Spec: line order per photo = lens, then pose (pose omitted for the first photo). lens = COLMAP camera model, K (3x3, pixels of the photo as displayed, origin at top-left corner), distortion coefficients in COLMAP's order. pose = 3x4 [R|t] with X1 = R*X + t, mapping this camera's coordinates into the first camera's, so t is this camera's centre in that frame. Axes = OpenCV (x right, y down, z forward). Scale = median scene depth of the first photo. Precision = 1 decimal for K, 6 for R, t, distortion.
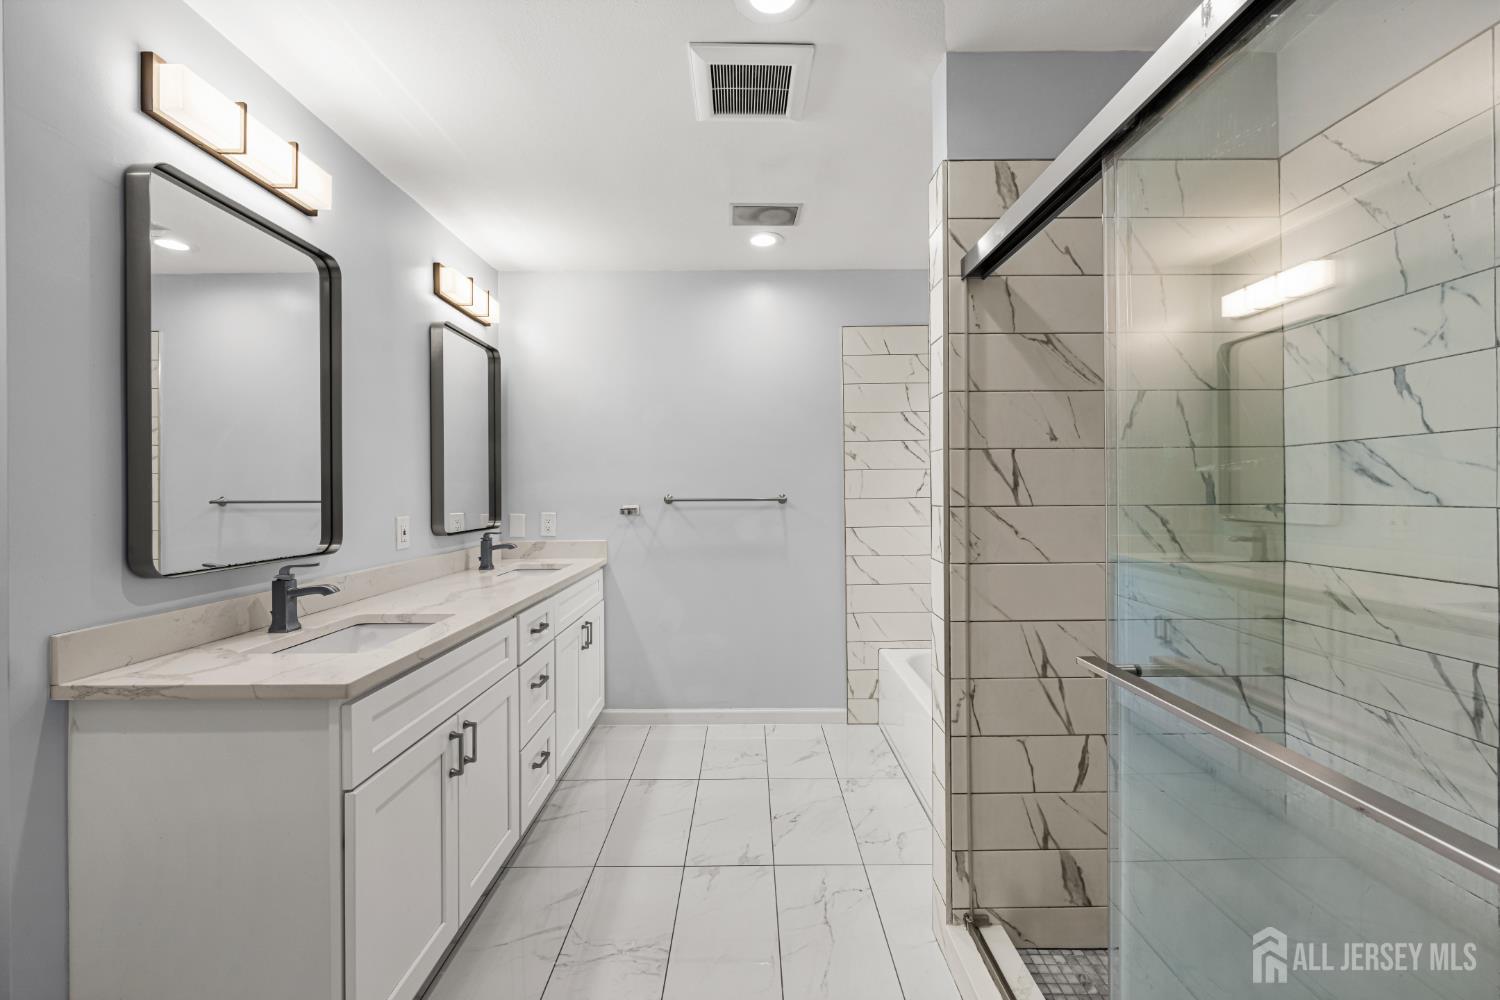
lens RADIAL K [[616.1, 0, 746.6], [0, 616.1, 496.4], [0, 0, 1]] dist [0.002005, 0.000272]
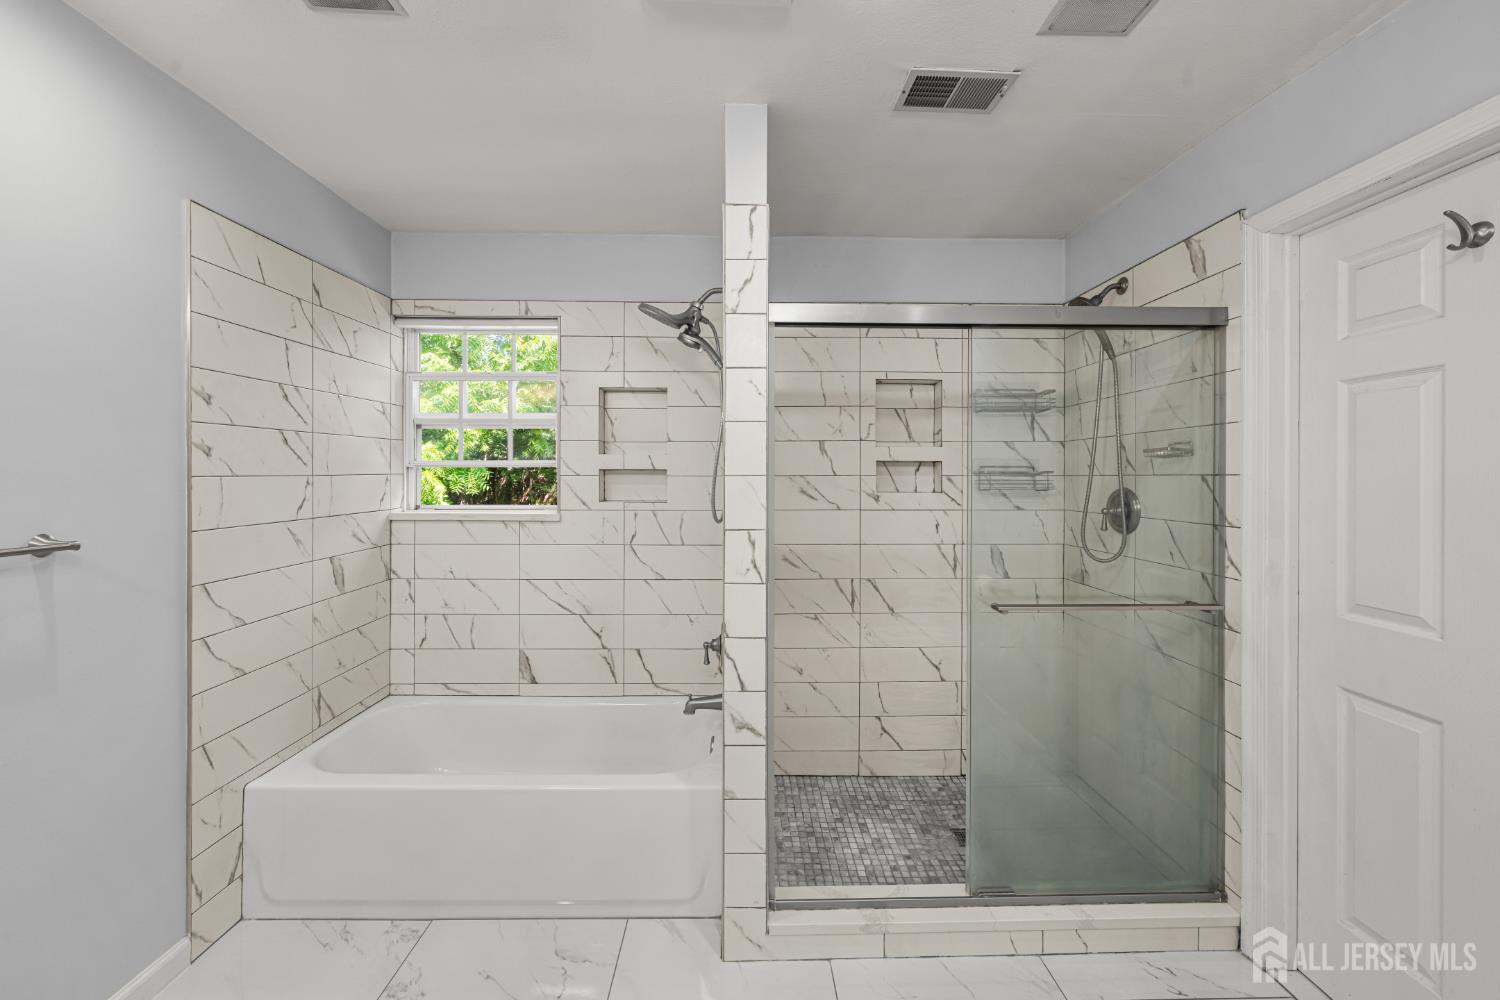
lens RADIAL K [[589.7, 0, 753.1], [0, 589.7, 476.7], [0, 0, 1]] dist [-0.000822, -0.000987]
pose [[-0.046031, 0.006367, 0.998920, -0.361386], [0.009429, 0.999938, -0.005939, -0.035029], [-0.998896, 0.009145, -0.046088, 0.550789]]
